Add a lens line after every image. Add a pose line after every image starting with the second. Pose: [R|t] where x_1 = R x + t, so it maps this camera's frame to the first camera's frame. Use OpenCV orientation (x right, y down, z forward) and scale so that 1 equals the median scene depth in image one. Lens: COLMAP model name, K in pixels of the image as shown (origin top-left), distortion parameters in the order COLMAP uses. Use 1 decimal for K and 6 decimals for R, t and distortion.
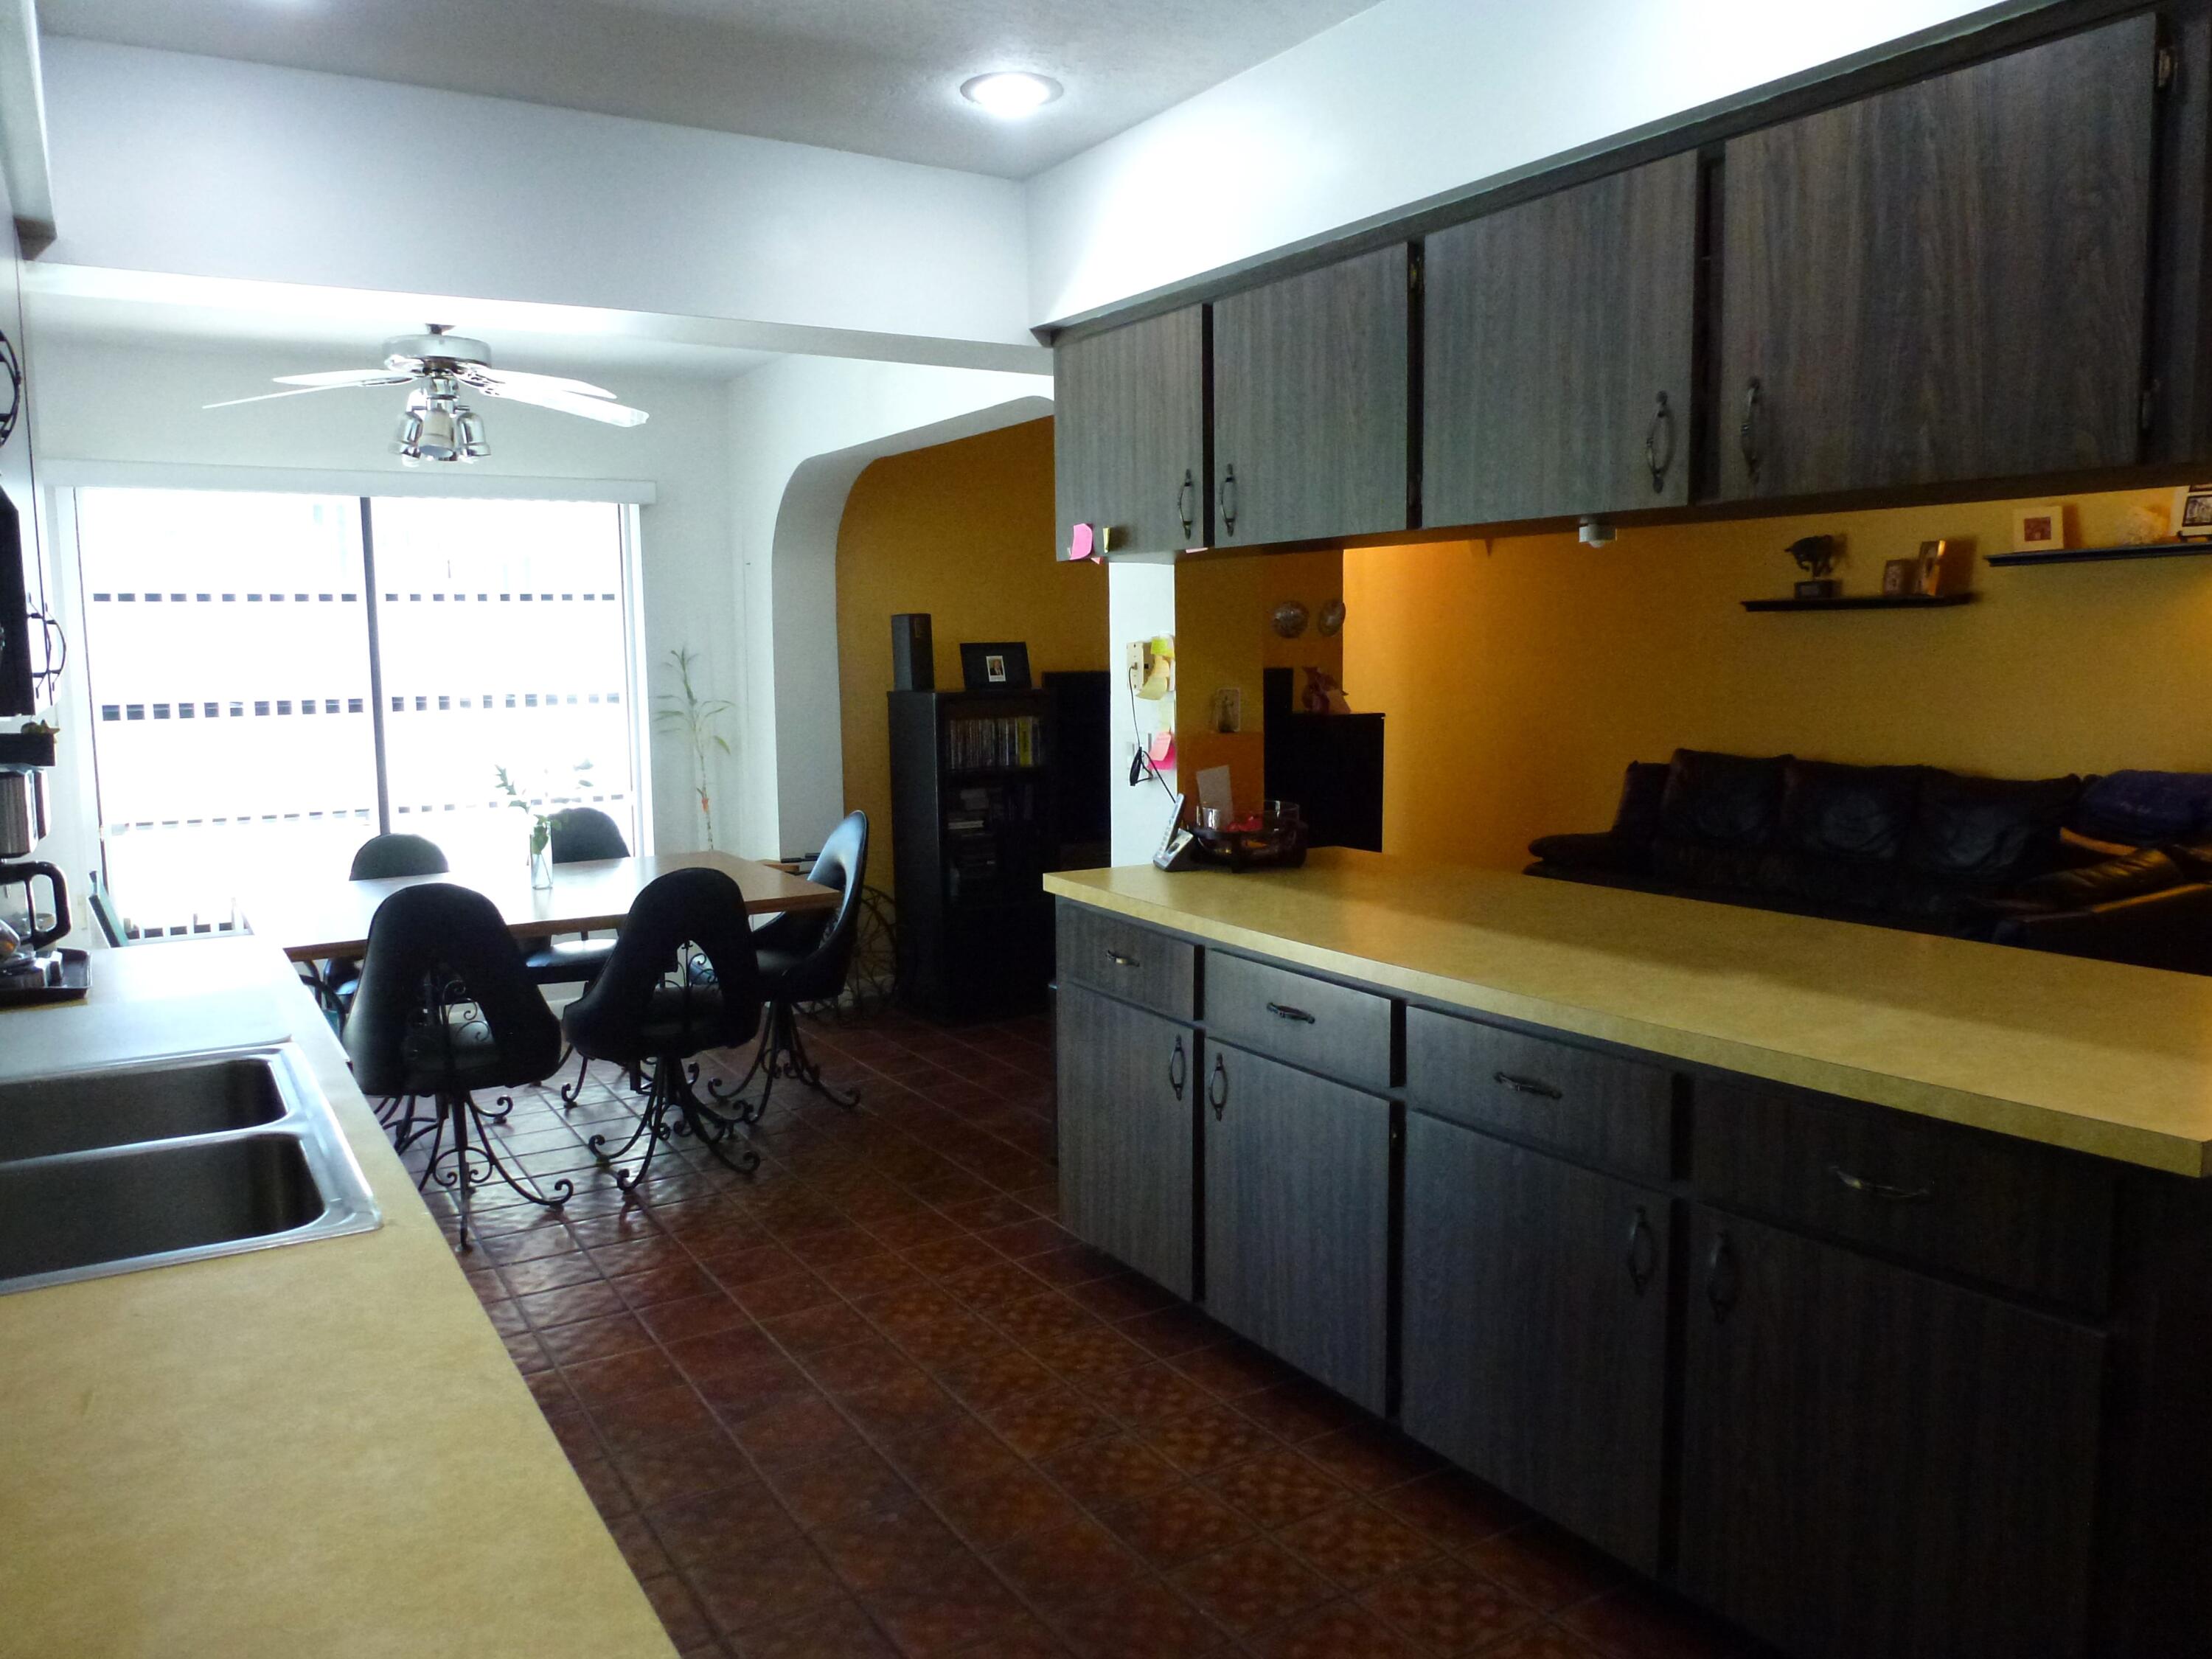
lens RADIAL K [[1623.8, 0, 1106.0], [0, 1623.8, 829.5], [0, 0, 1]] dist [-0.048637, 0.000326]
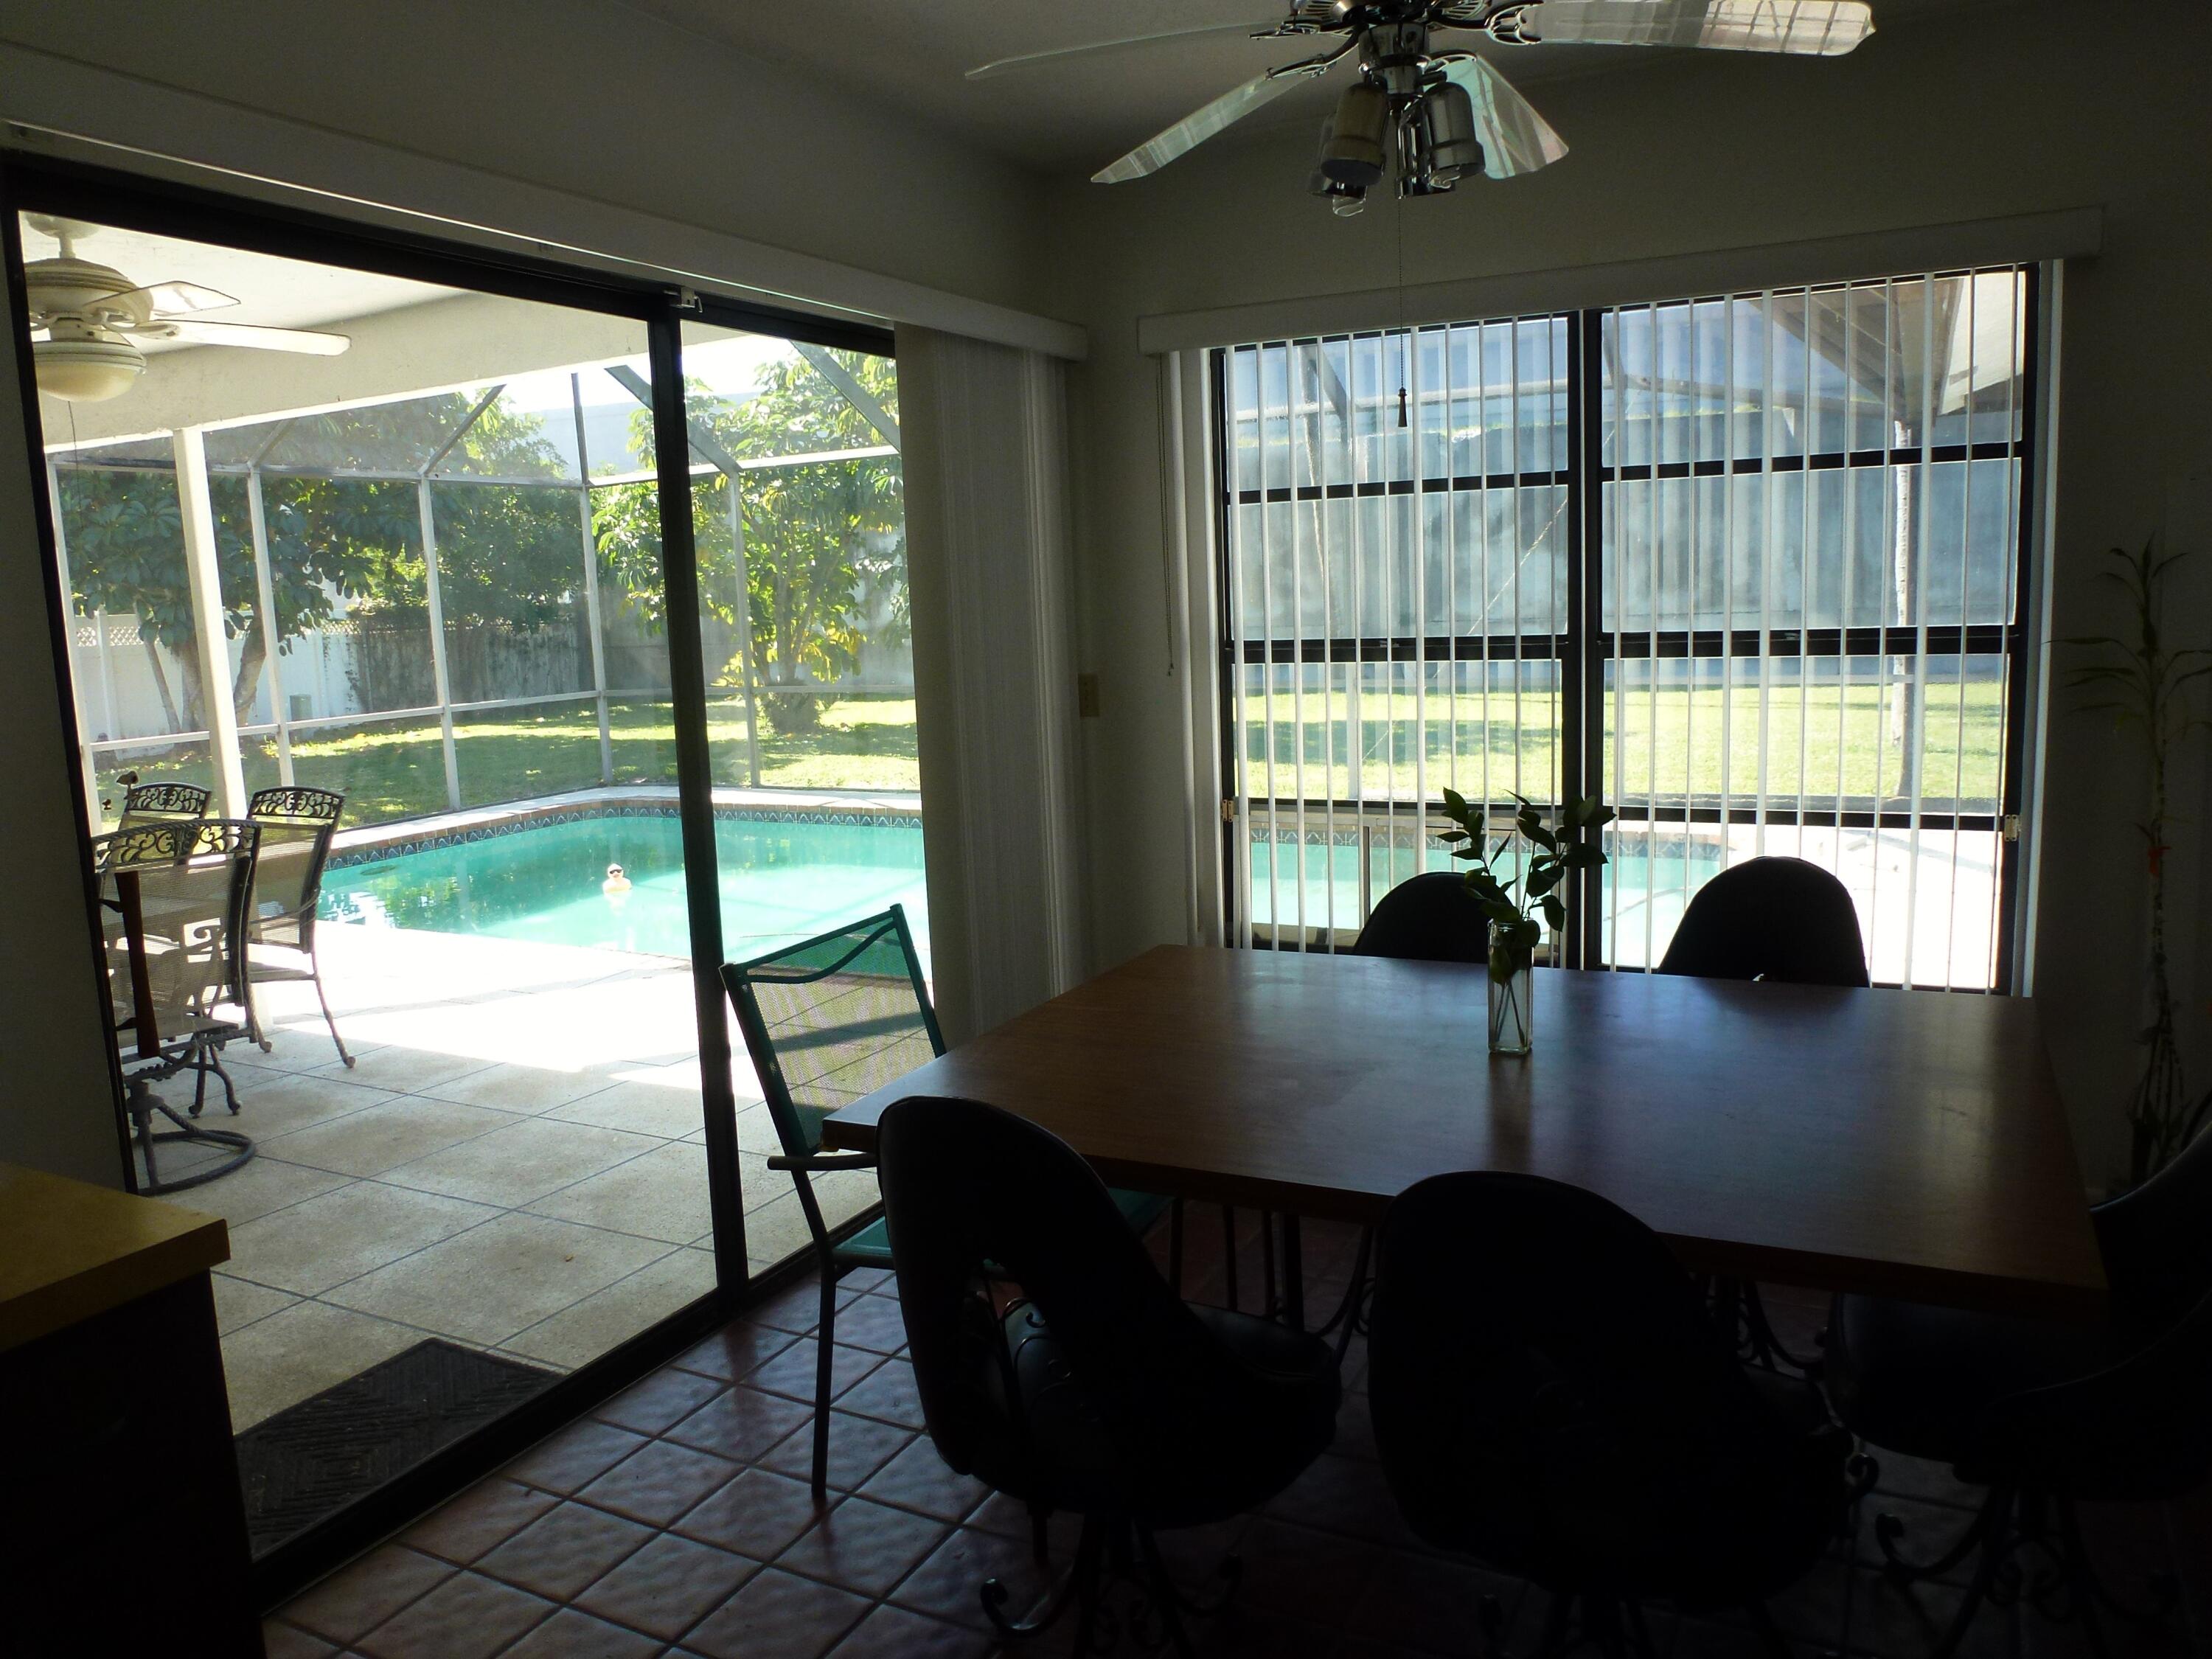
lens RADIAL K [[1579.3, 0, 1106.0], [0, 1579.3, 829.5], [0, 0, 1]] dist [-0.047025, 0.003458]
pose [[0.514620, 0.120656, -0.848887, -0.011514], [-0.062834, 0.992694, 0.103004, -0.060971], [0.855113, 0.000331, 0.518442, 0.545103]]
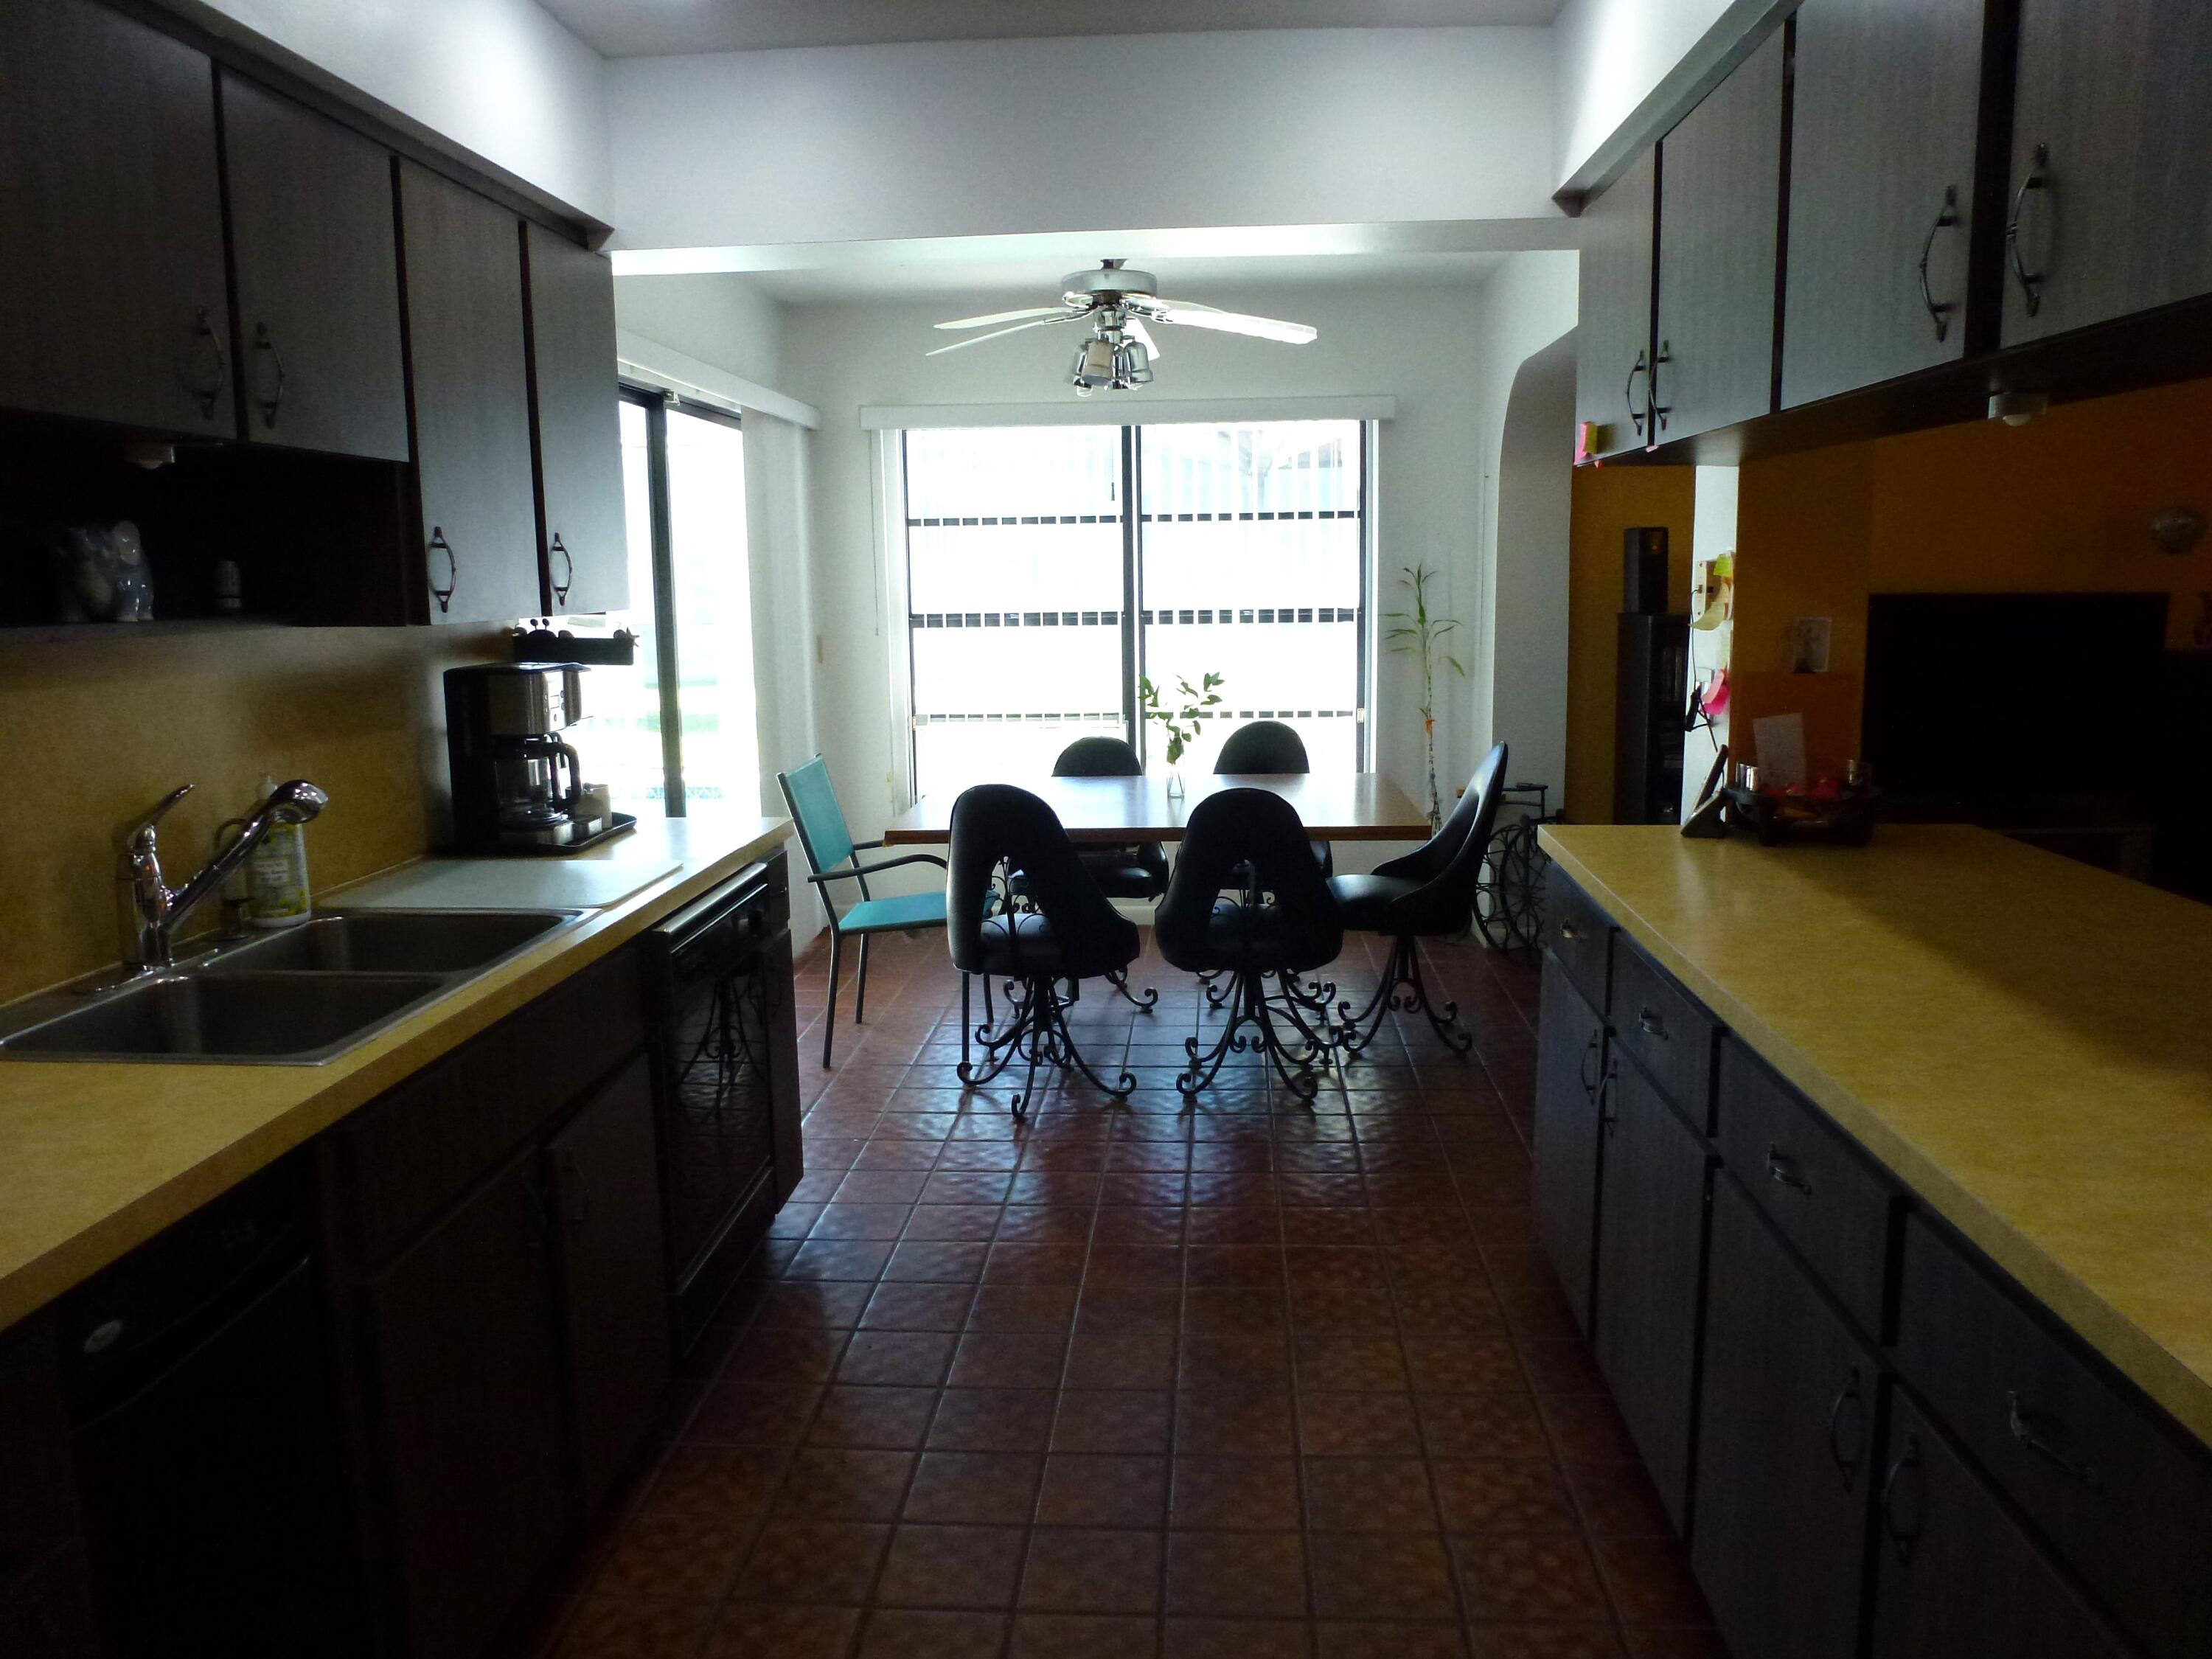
lens RADIAL K [[1609.5, 0, 1106.0], [0, 1609.5, 829.5], [0, 0, 1]] dist [-0.031991, -0.000480]
pose [[0.814654, 0.090816, -0.572793, 0.181321], [-0.060227, 0.995571, 0.072189, -0.012973], [0.576812, -0.024312, 0.816515, 0.100133]]
